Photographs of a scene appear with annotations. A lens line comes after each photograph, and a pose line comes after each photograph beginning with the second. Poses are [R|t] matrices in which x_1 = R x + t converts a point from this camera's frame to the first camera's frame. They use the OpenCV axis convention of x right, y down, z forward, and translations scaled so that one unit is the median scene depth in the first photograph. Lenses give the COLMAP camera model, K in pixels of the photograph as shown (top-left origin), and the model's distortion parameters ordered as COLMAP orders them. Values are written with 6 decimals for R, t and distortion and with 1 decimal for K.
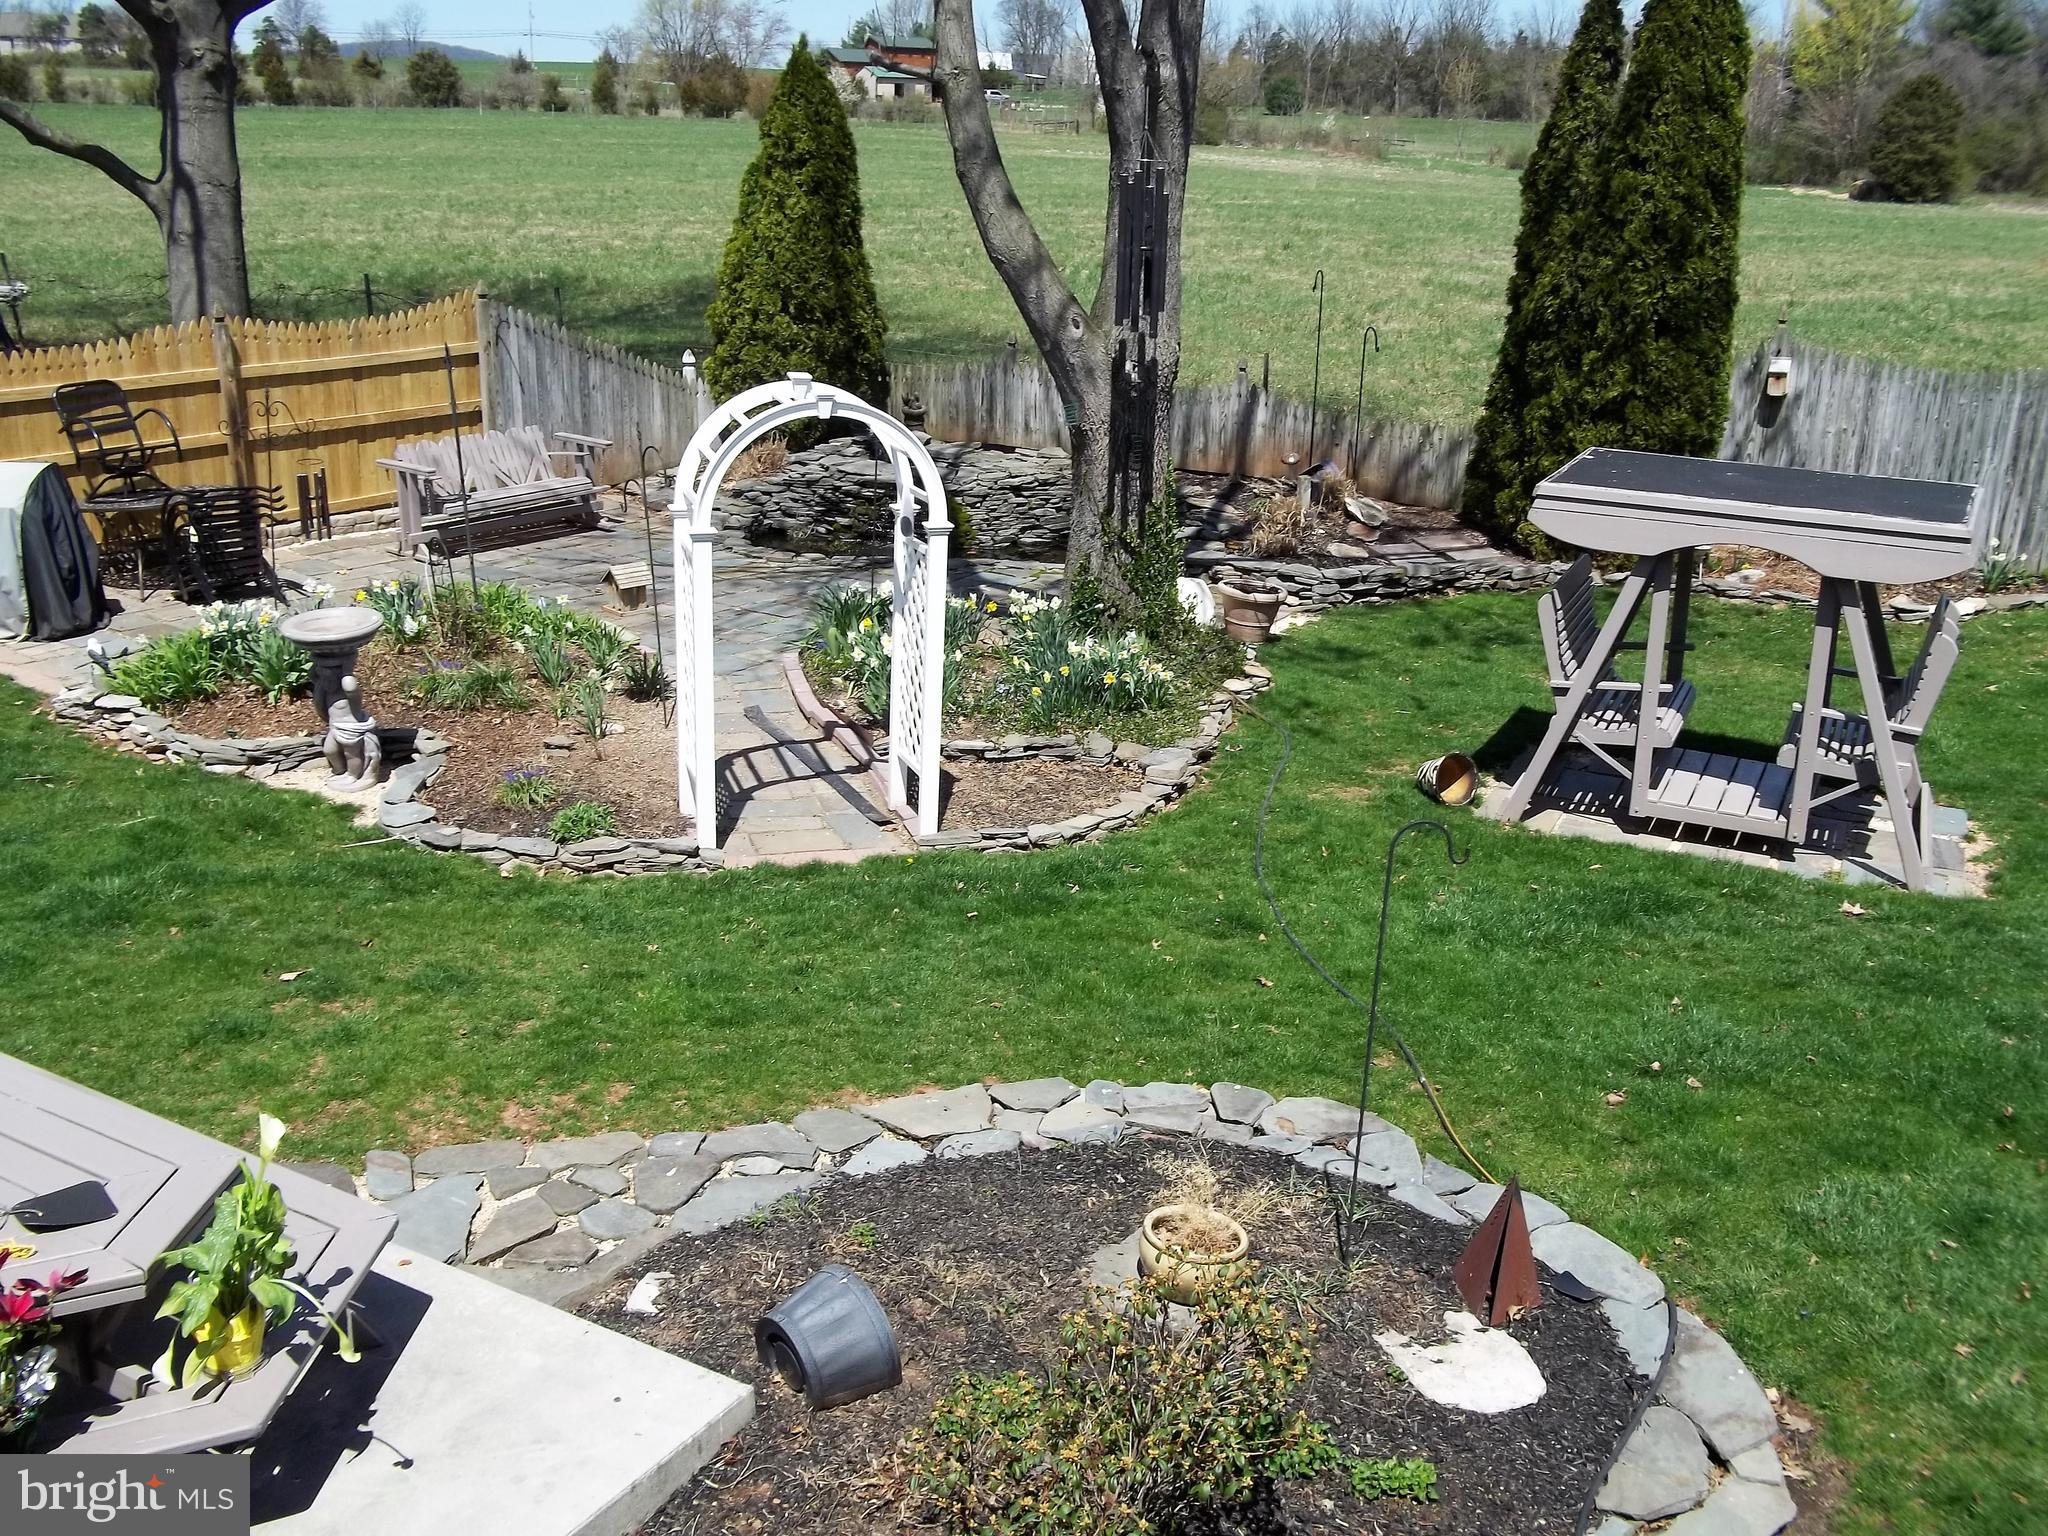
lens RADIAL K [[1982.9, 0, 1018.1], [0, 1982.9, 771.1], [0, 0, 1]] dist [-0.014462, 0.000000]
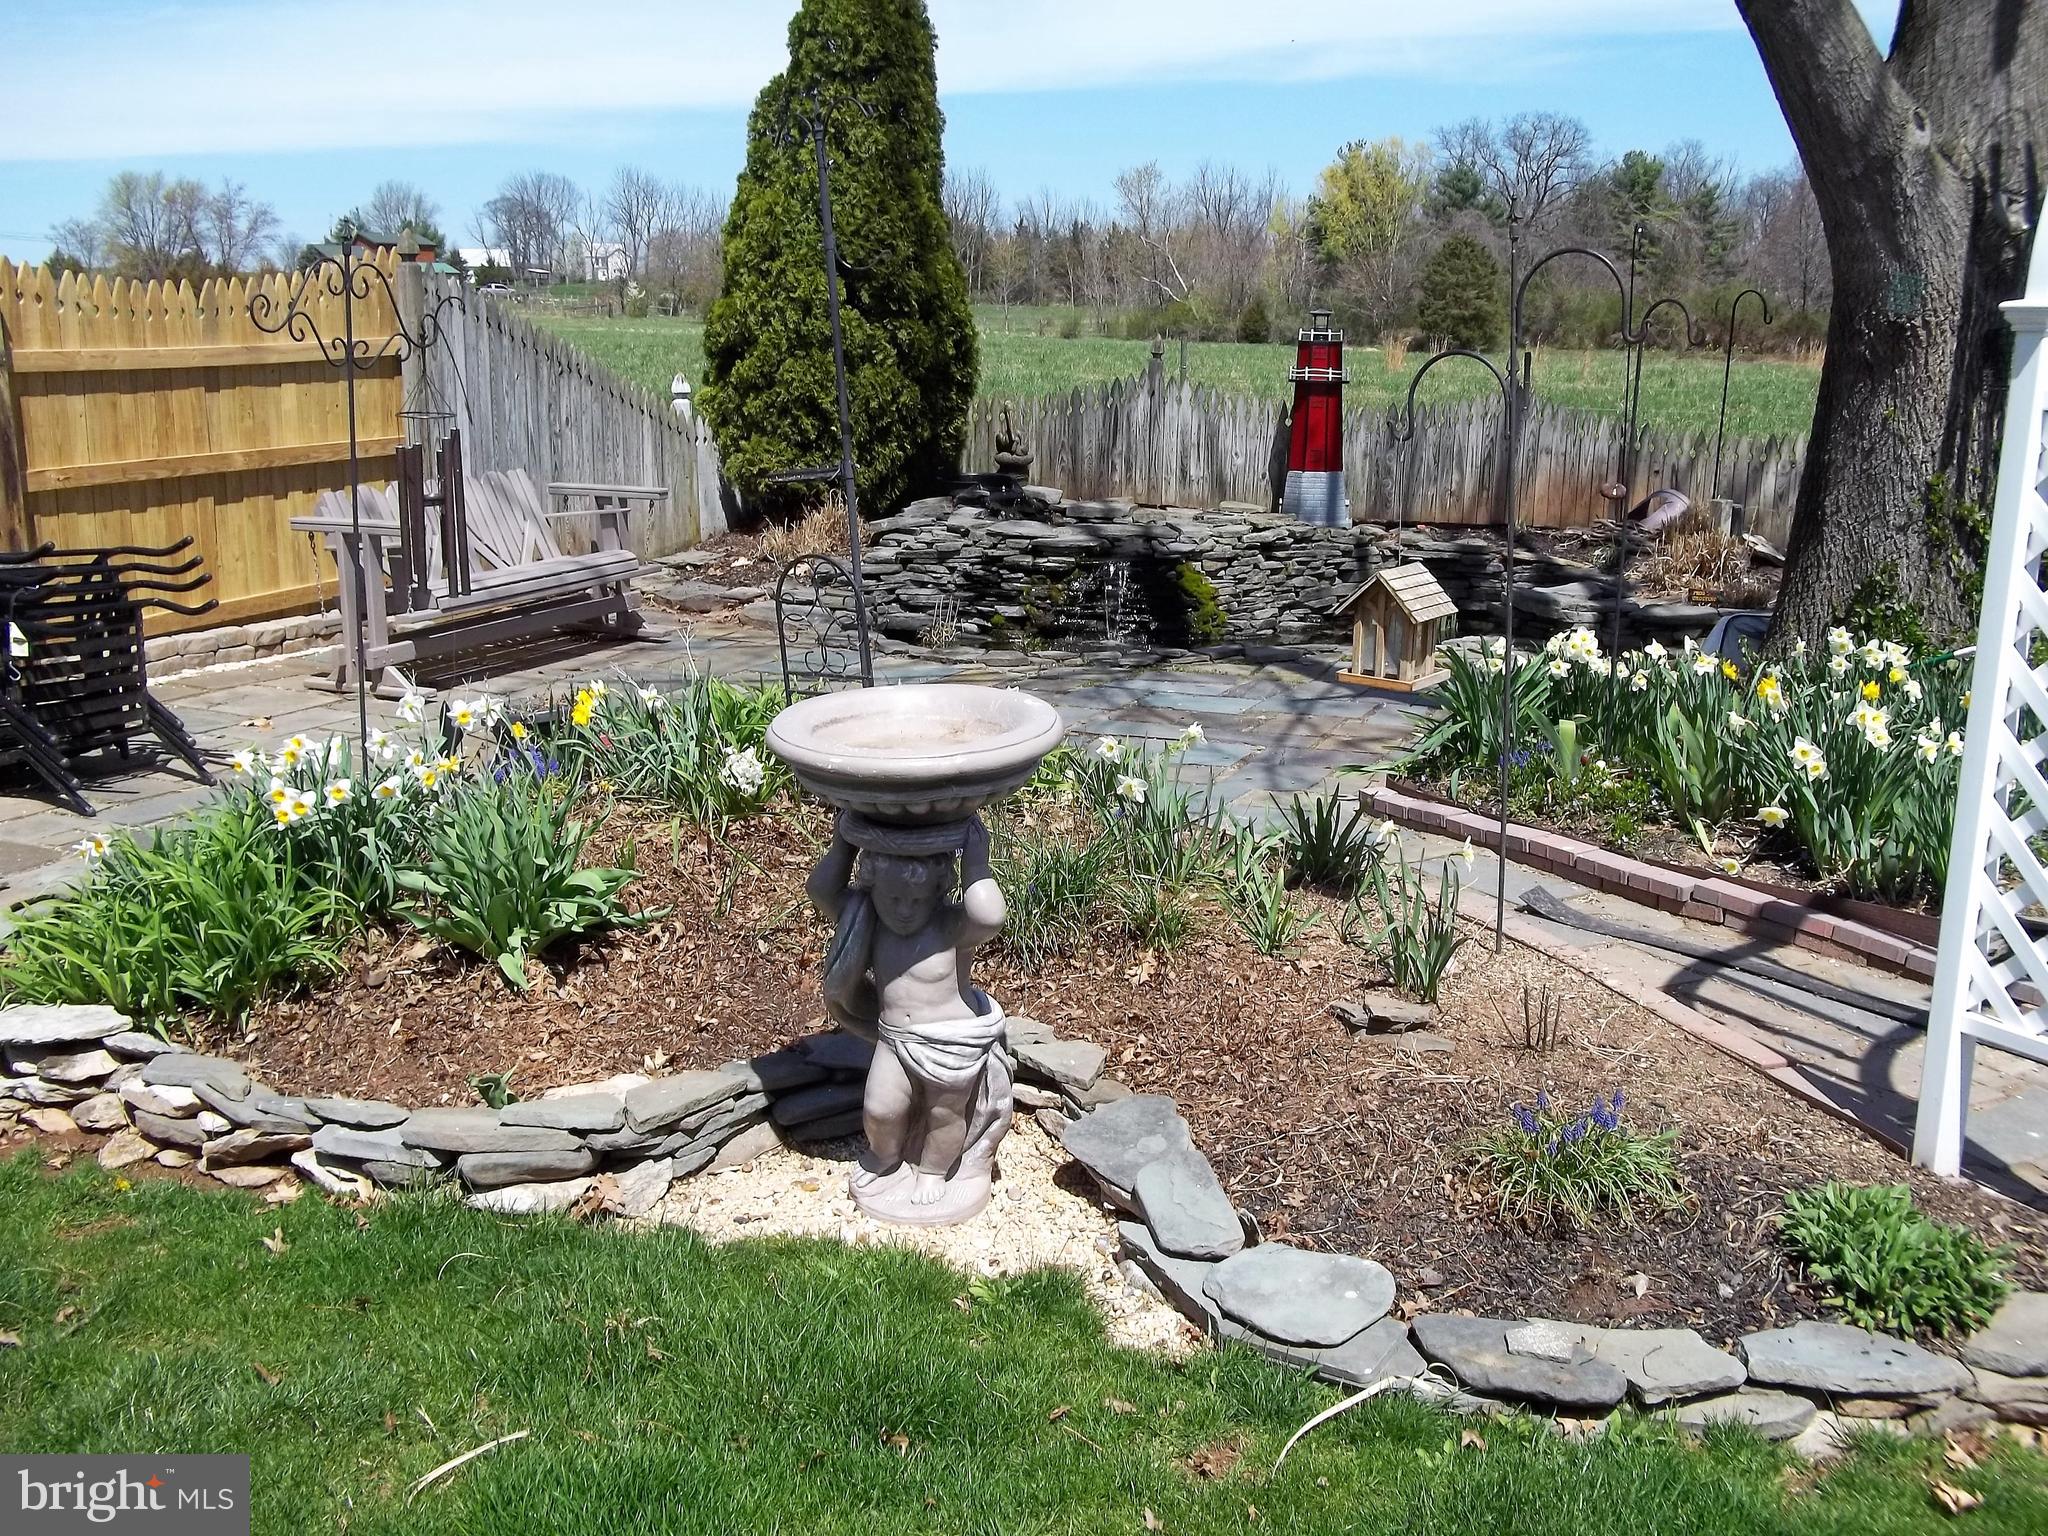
lens RADIAL K [[1982.9, 0, 1030.9], [0, 1982.9, 766.7], [0, 0, 1]] dist [-0.014462, 0.000000]
pose [[0.966172, -0.070772, 0.248000, -0.242942], [0.094810, 0.991743, -0.086348, -0.022009], [-0.239841, 0.106940, 0.964904, 0.398225]]
